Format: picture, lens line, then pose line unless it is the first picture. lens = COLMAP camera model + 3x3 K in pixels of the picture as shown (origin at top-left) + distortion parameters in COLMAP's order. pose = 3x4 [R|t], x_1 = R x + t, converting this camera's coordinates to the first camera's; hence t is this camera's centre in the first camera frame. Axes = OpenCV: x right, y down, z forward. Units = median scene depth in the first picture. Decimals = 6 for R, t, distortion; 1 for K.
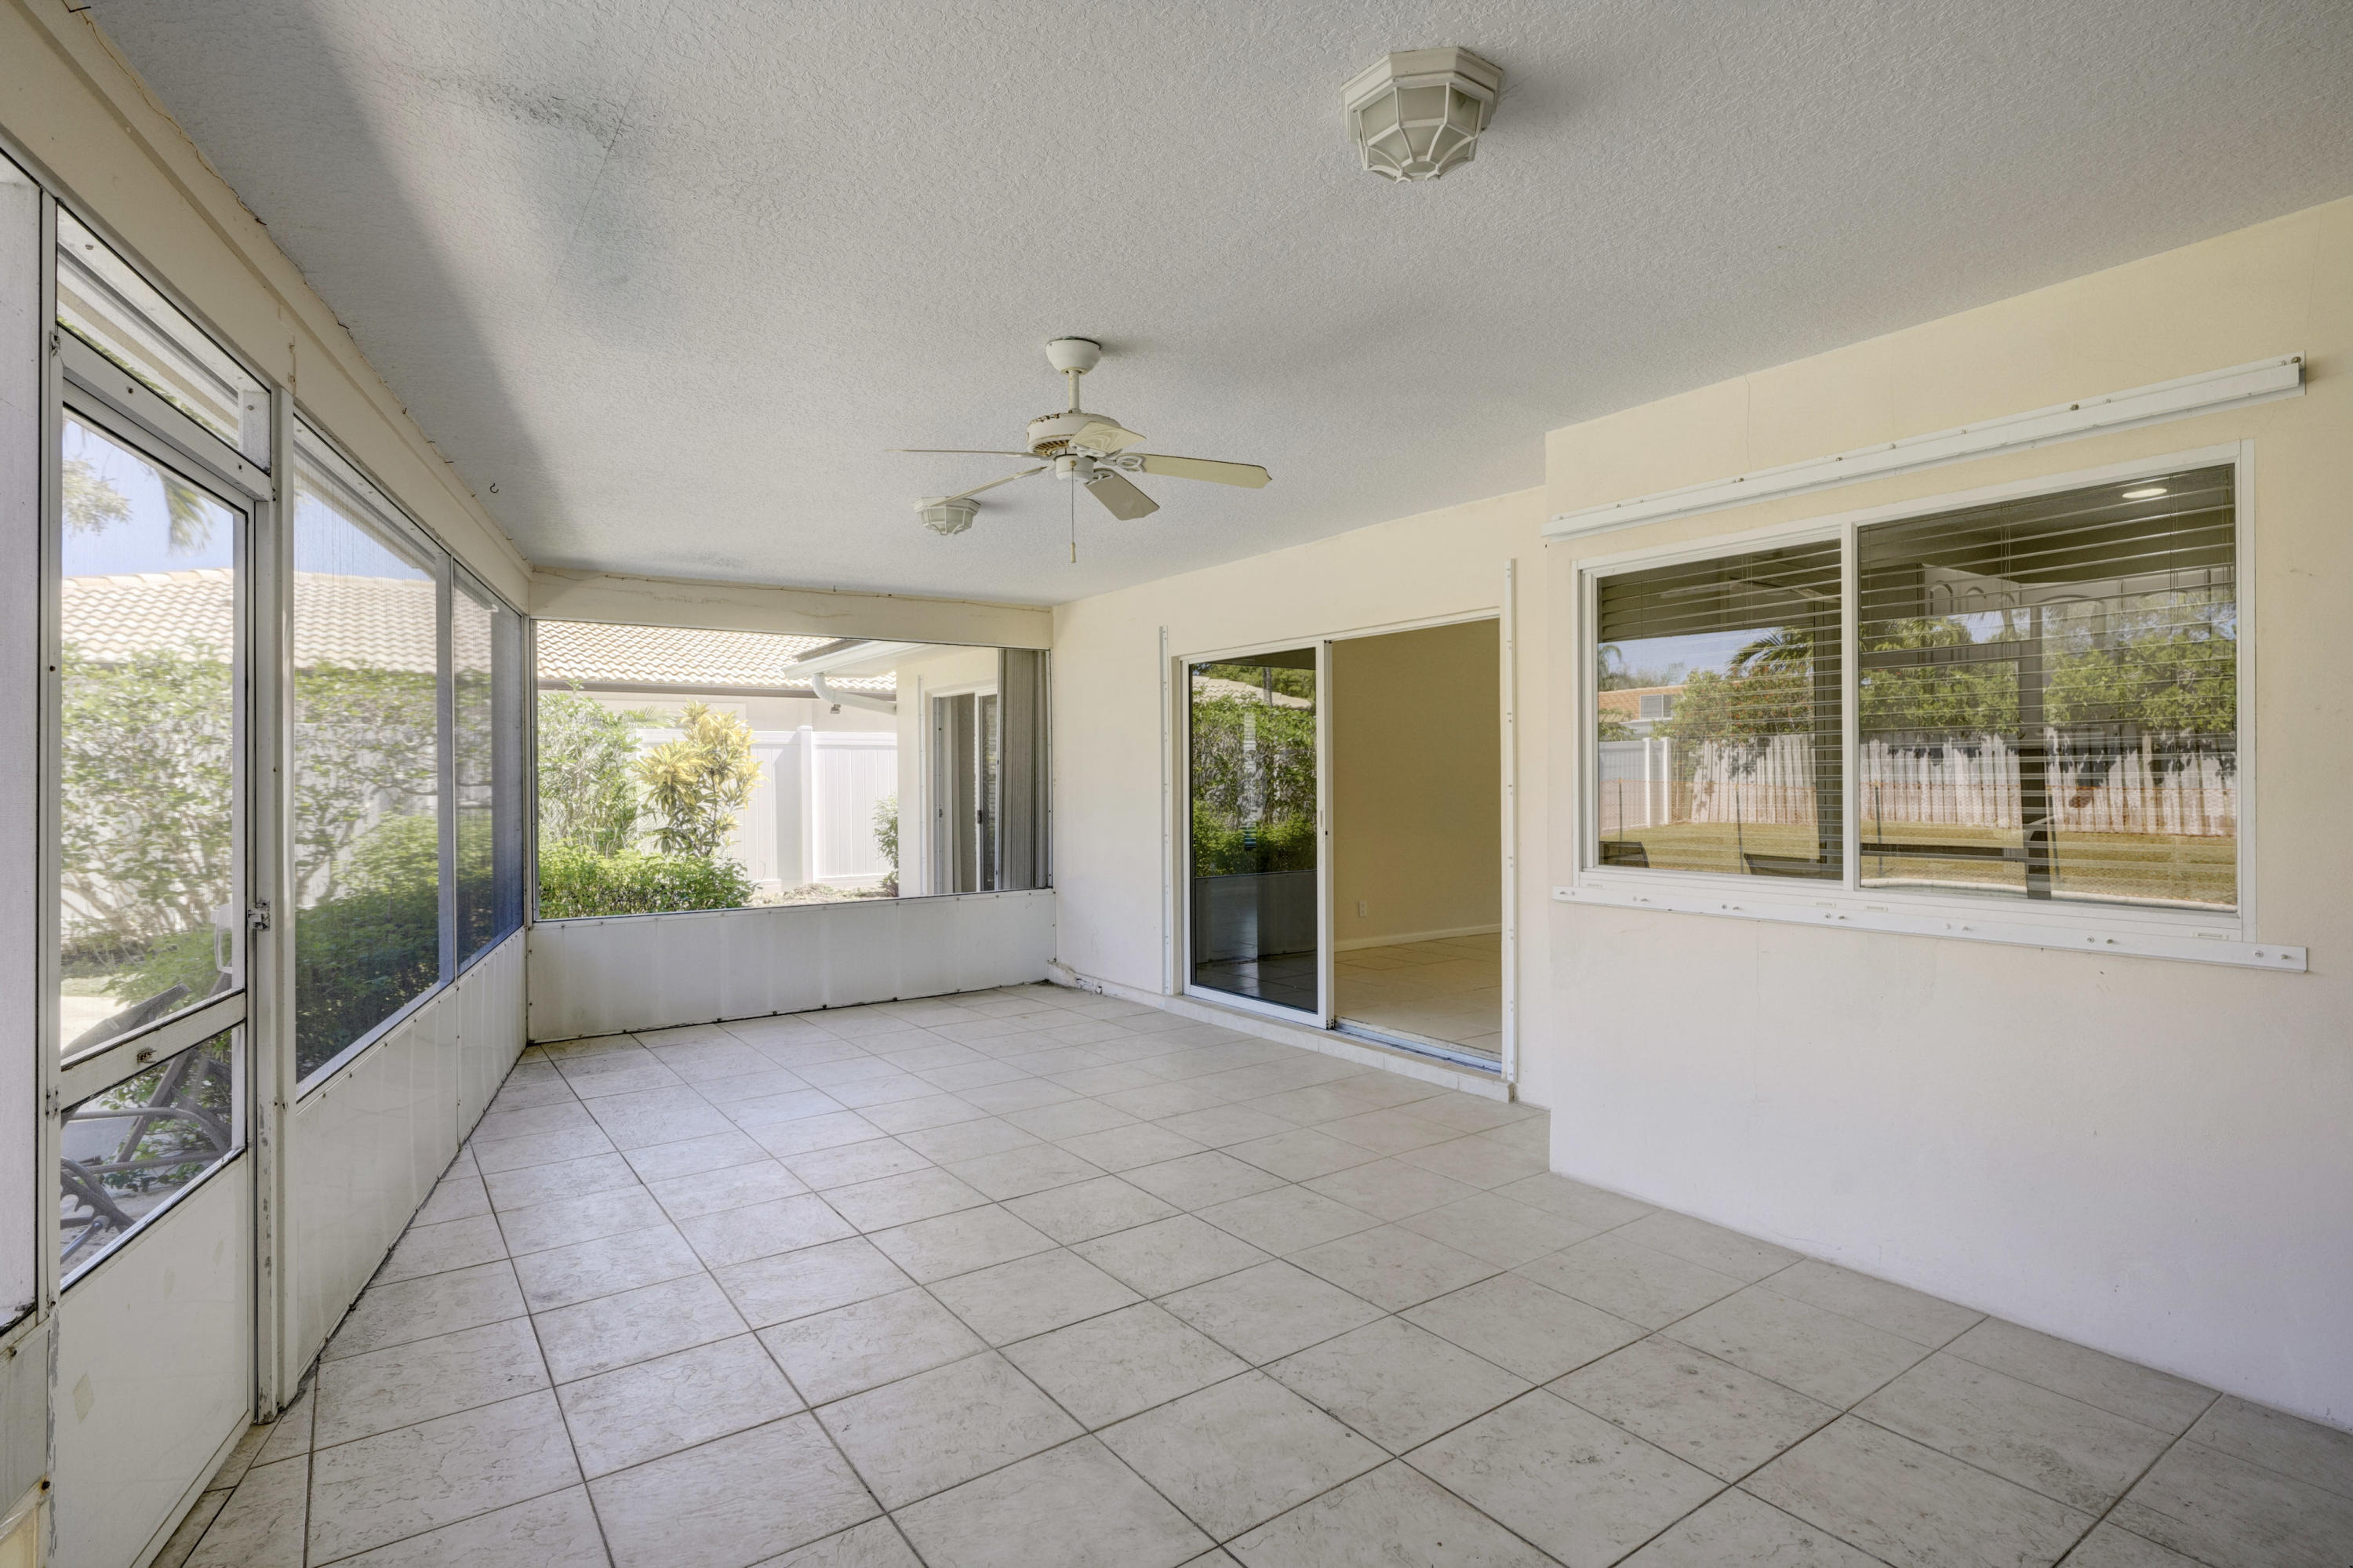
lens RADIAL K [[1185.8, 0, 1159.4], [0, 1185.8, 785.5], [0, 0, 1]] dist [0.003392, -0.000160]
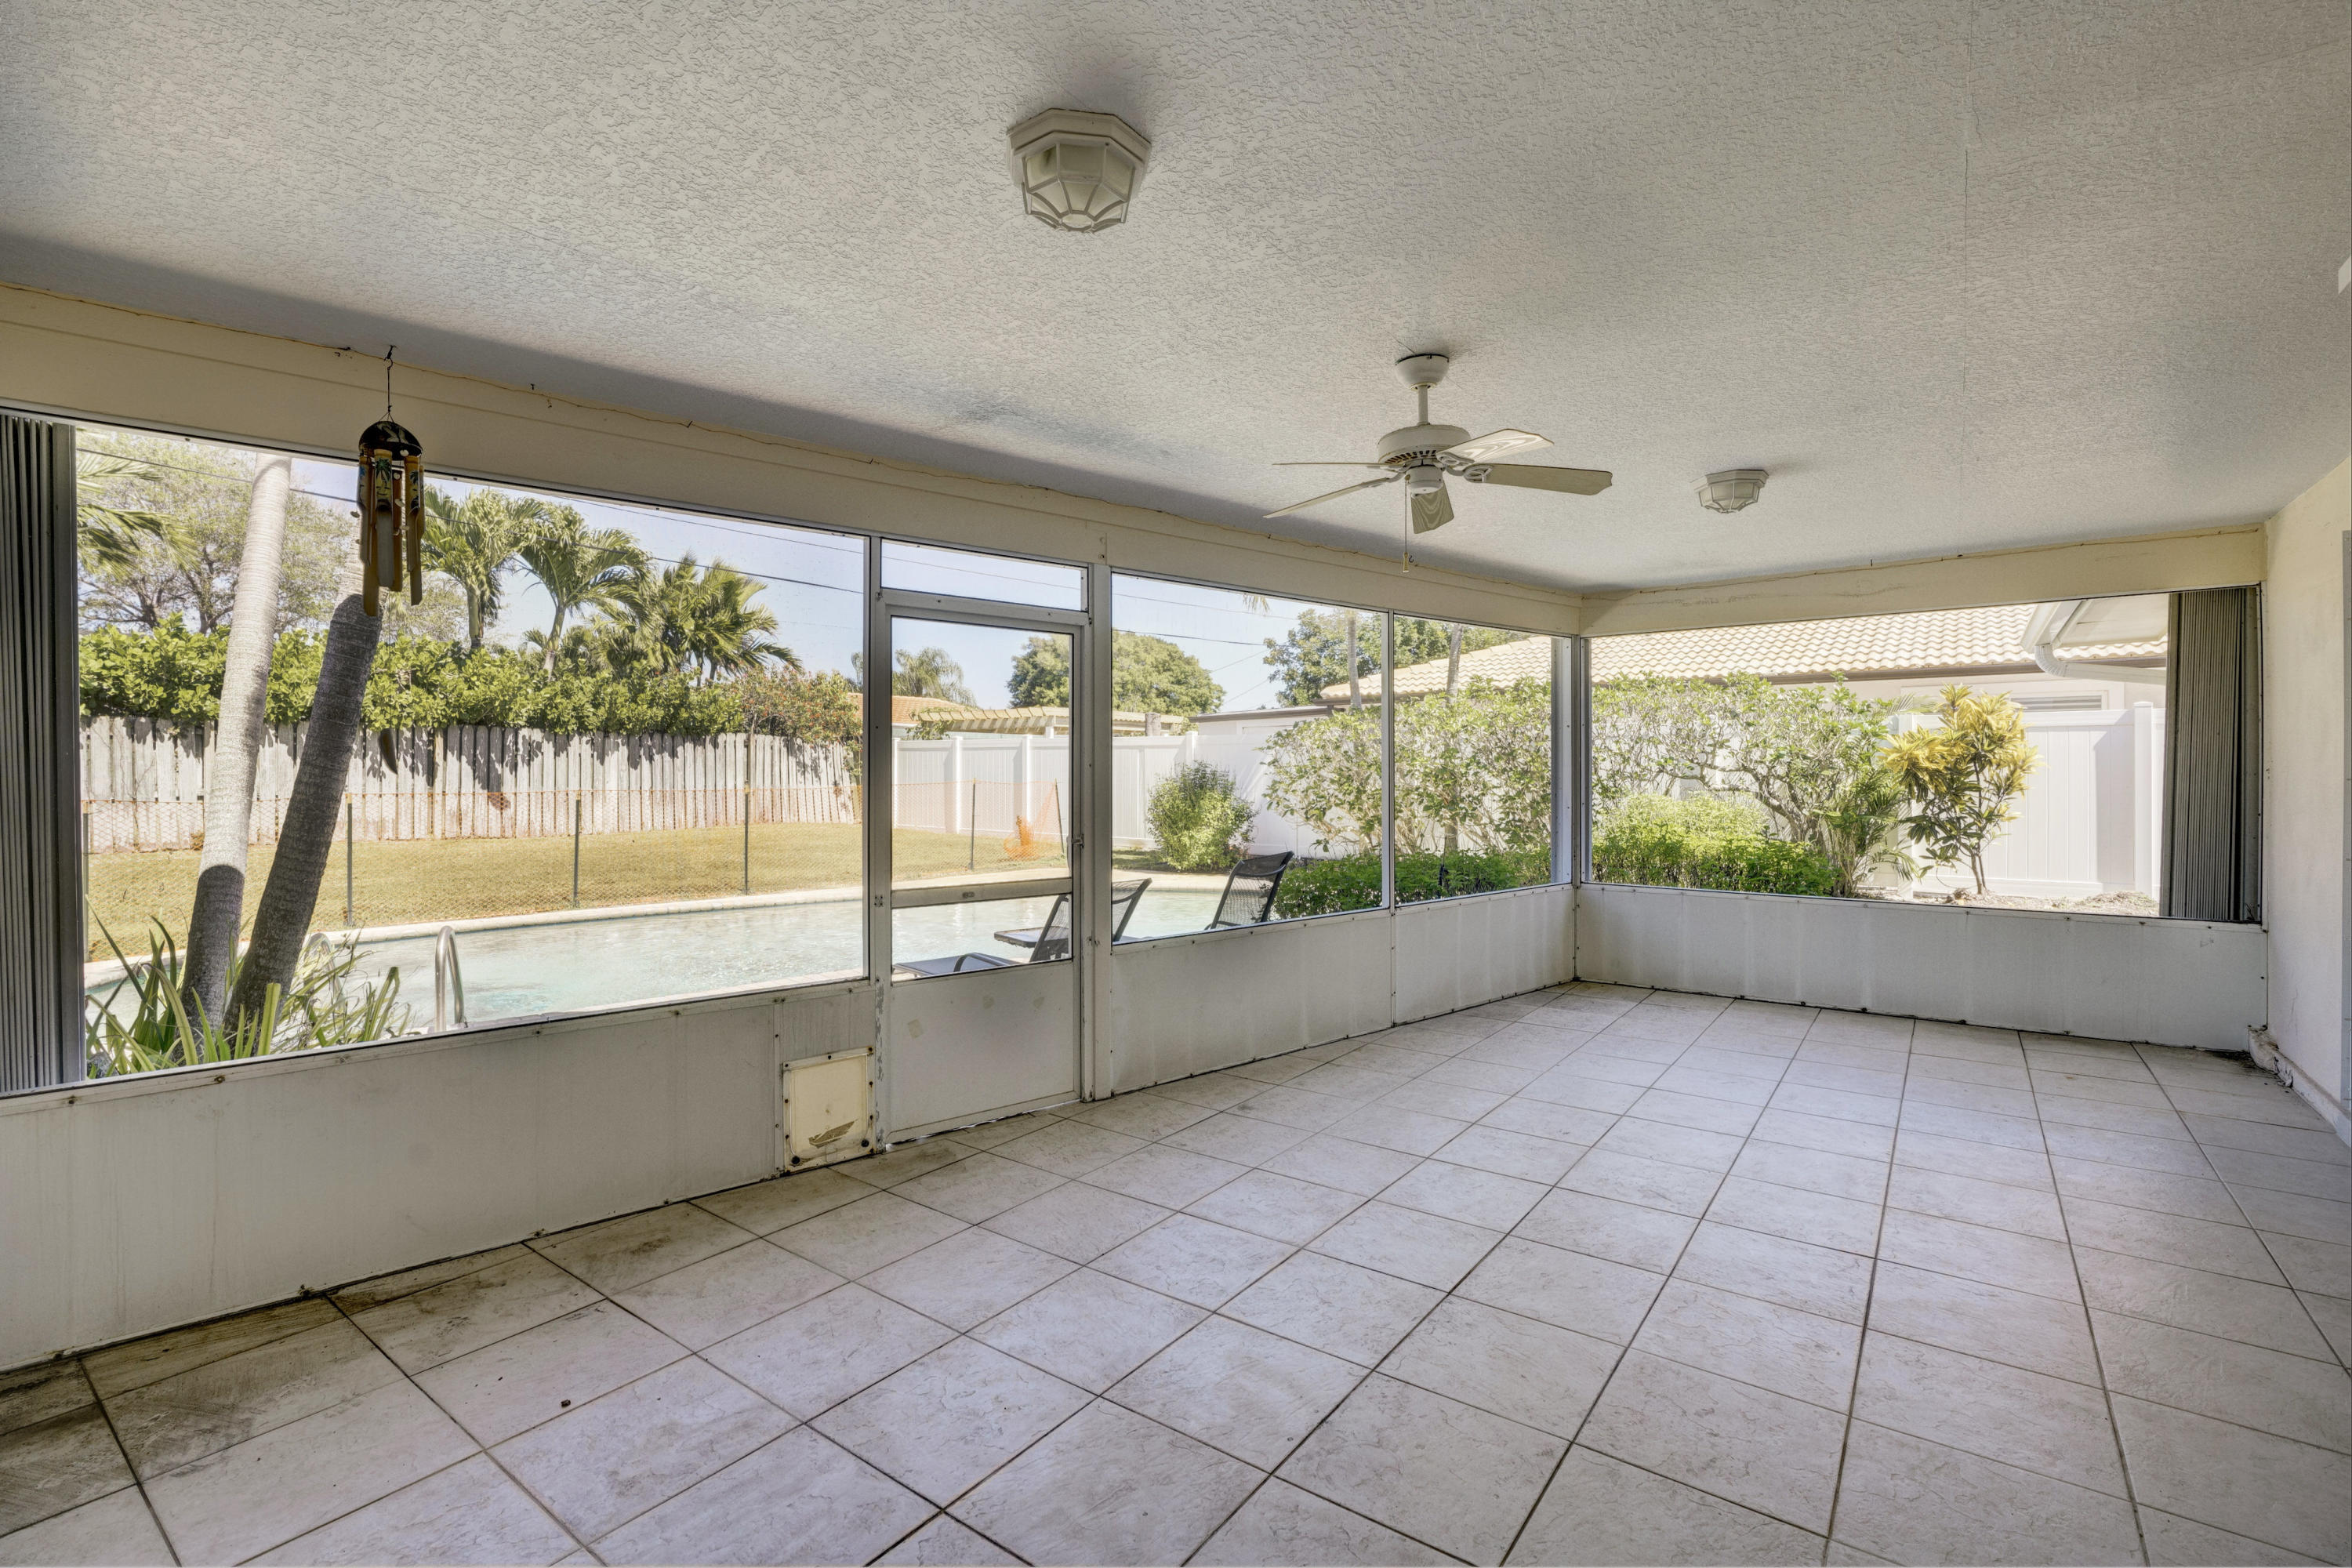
lens RADIAL K [[1047.4, 0, 1169.4], [0, 1047.4, 775.5], [0, 0, 1]] dist [-0.011989, 0.002738]
pose [[0.310756, 0.012683, -0.950405, 0.573931], [-0.005642, 0.999918, 0.011499, -0.010614], [0.950473, 0.001789, 0.310802, 0.381523]]
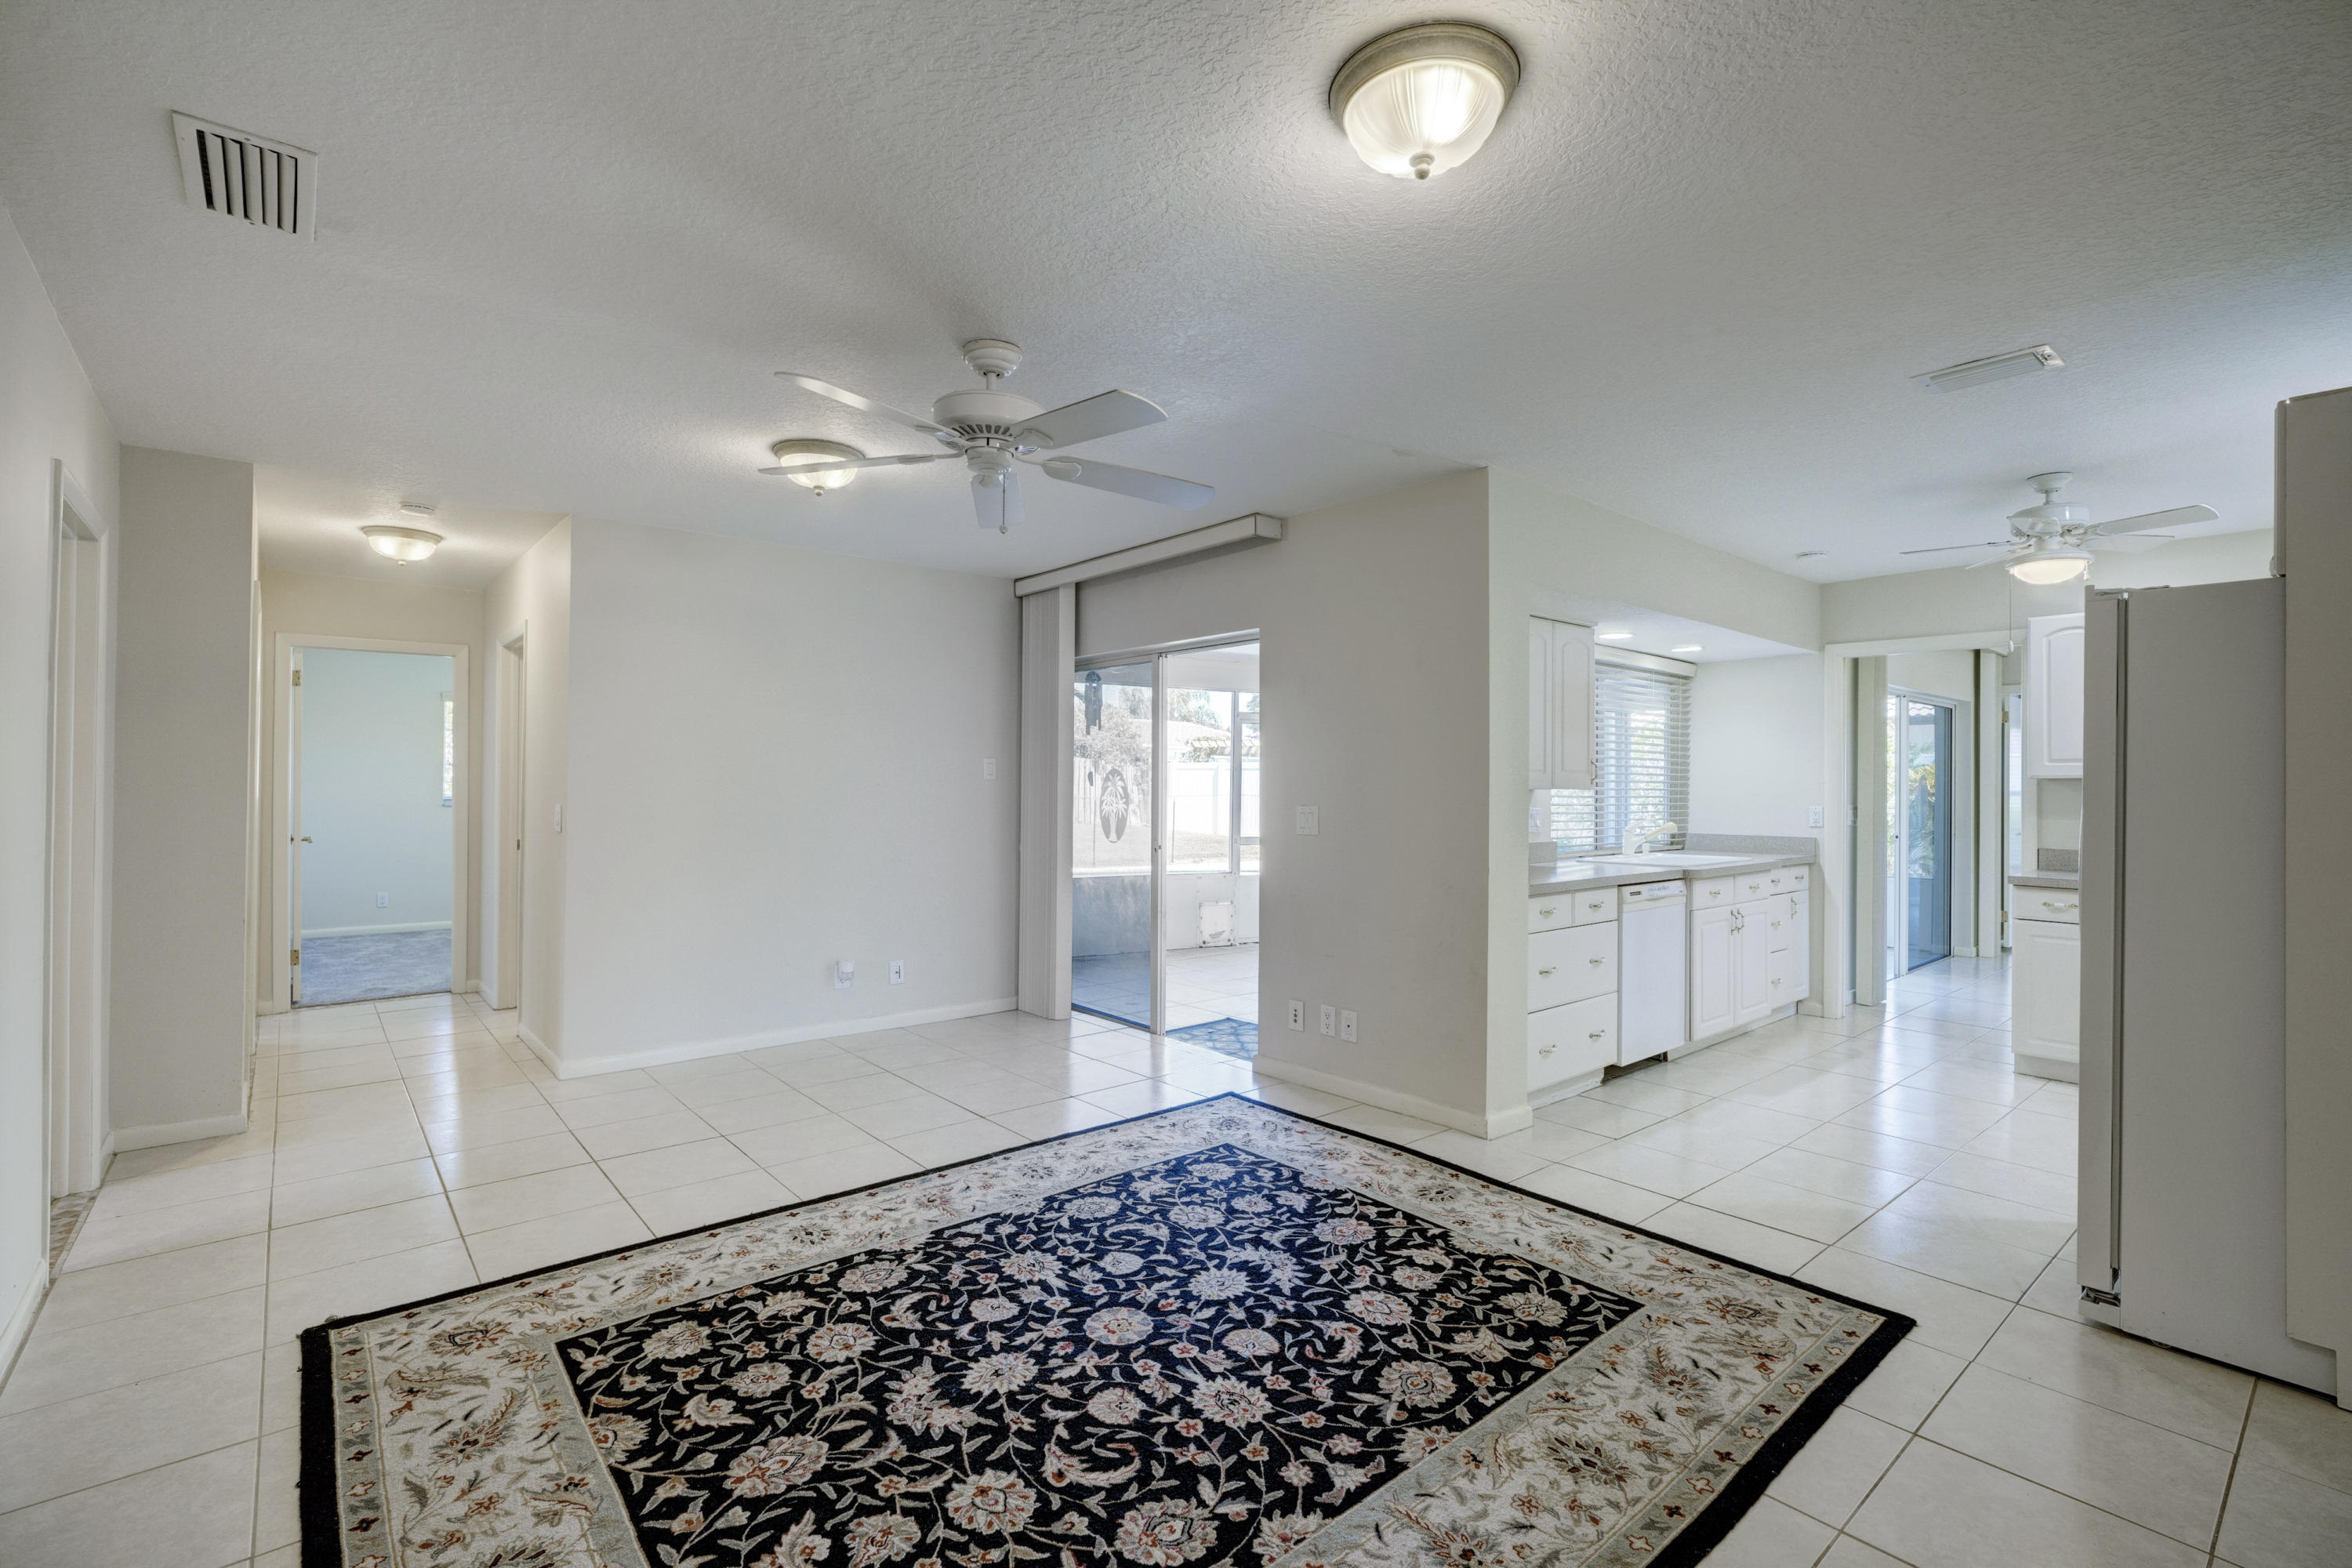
lens RADIAL K [[1047.4, 0, 1175.1], [0, 1047.4, 787.5], [0, 0, 1]] dist [-0.011989, 0.002738]
pose [[0.095488, 0.010854, -0.995371, 1.837343], [-0.015368, 0.999837, 0.009428, -0.021880], [0.995312, 0.014397, 0.095640, 0.079739]]
